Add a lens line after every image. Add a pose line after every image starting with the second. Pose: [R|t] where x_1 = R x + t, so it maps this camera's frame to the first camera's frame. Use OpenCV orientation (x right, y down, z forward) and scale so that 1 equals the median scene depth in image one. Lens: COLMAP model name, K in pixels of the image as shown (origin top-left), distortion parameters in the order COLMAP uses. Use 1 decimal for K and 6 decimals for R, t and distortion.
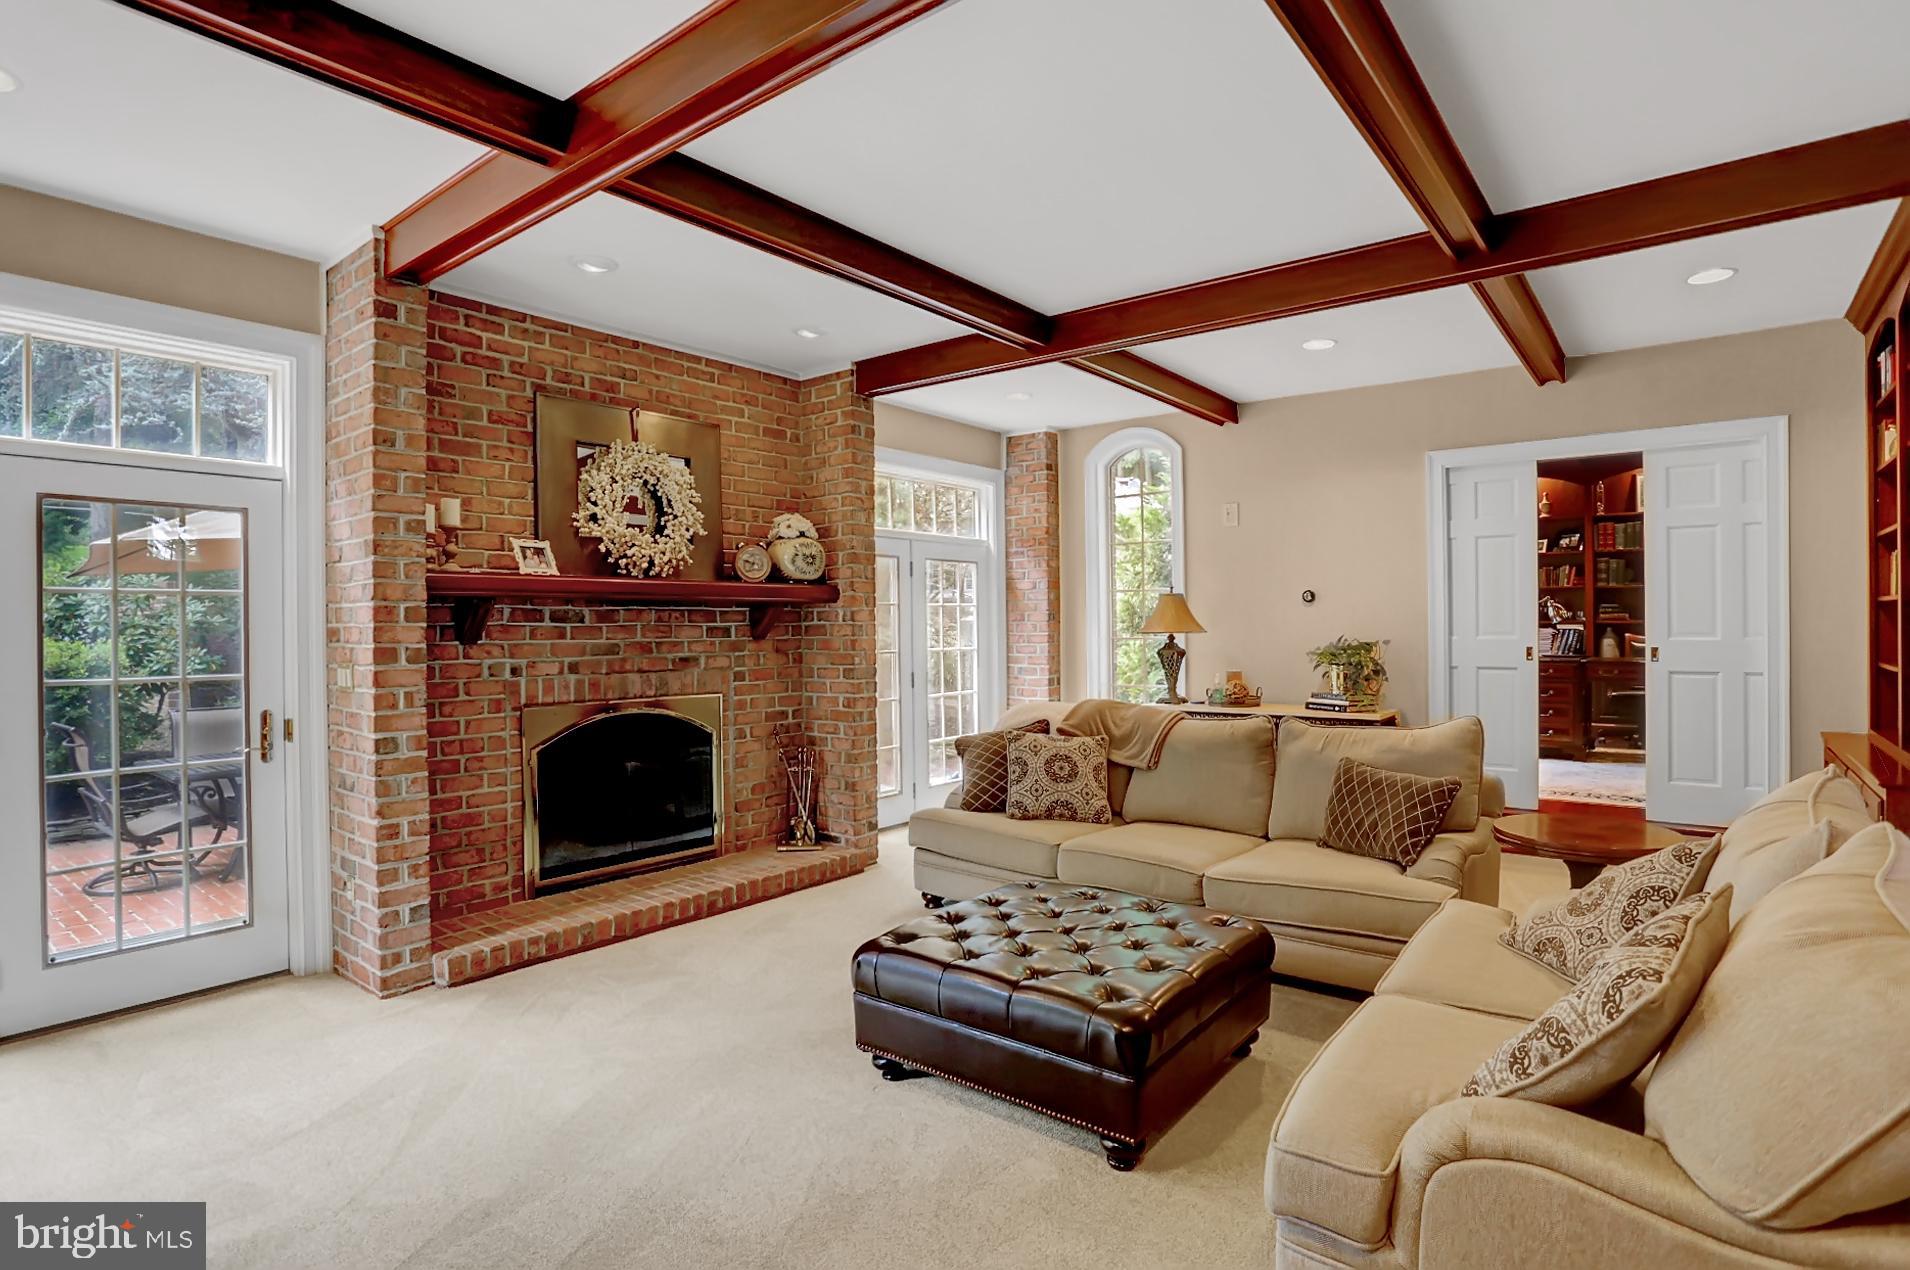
lens RADIAL K [[973.0, 0, 937.1], [0, 973.0, 631.4], [0, 0, 1]] dist [-0.054819, 0.014248]
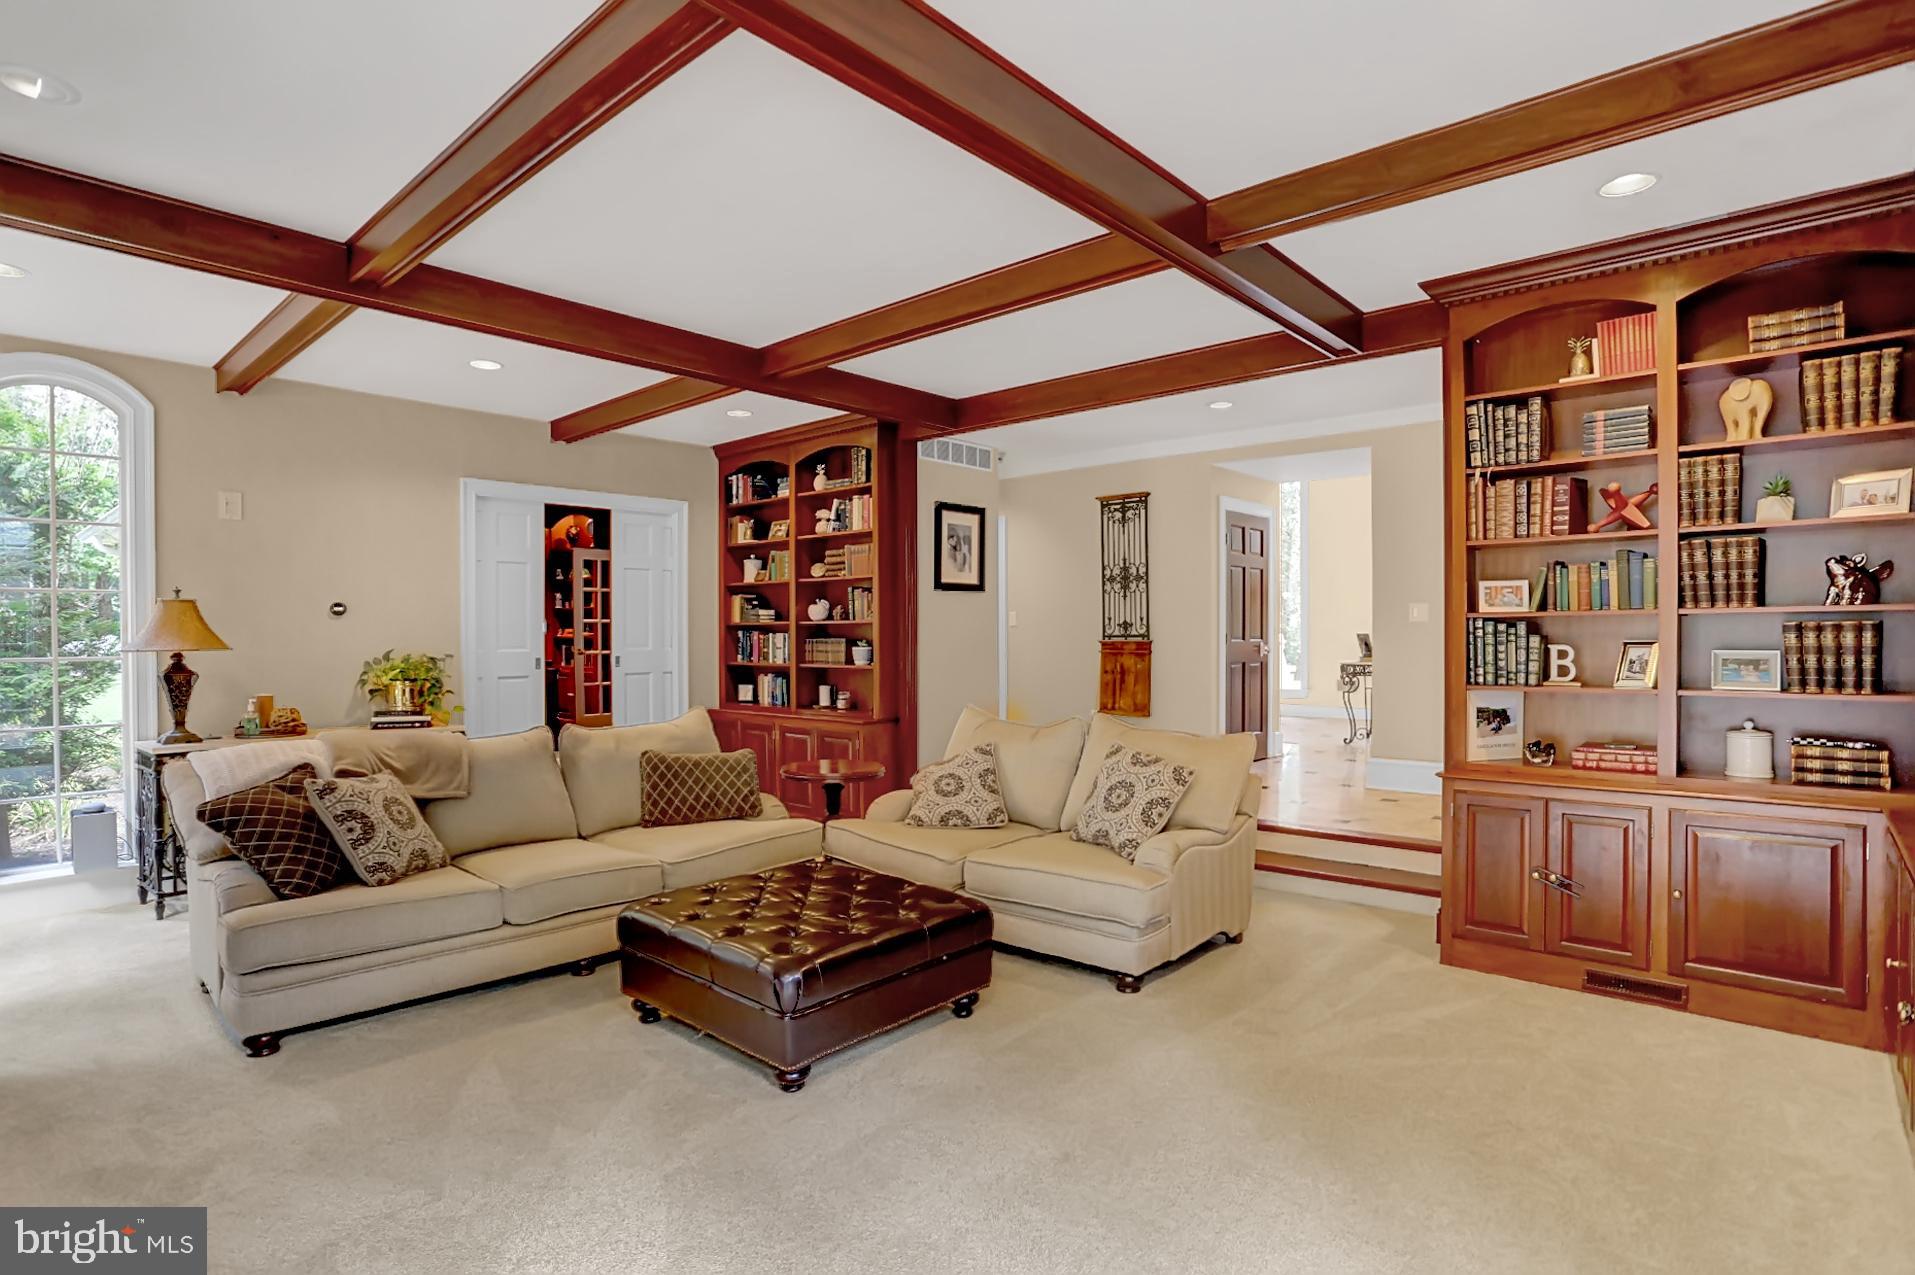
lens RADIAL K [[975.5, 0, 938.0], [0, 975.5, 637.7], [0, 0, 1]] dist [-0.054819, 0.014248]
pose [[0.074973, 0.004291, 0.997176, -0.600525], [0.011985, 0.999915, -0.005204, 0.002986], [-0.997114, 0.012341, 0.074915, 0.448441]]
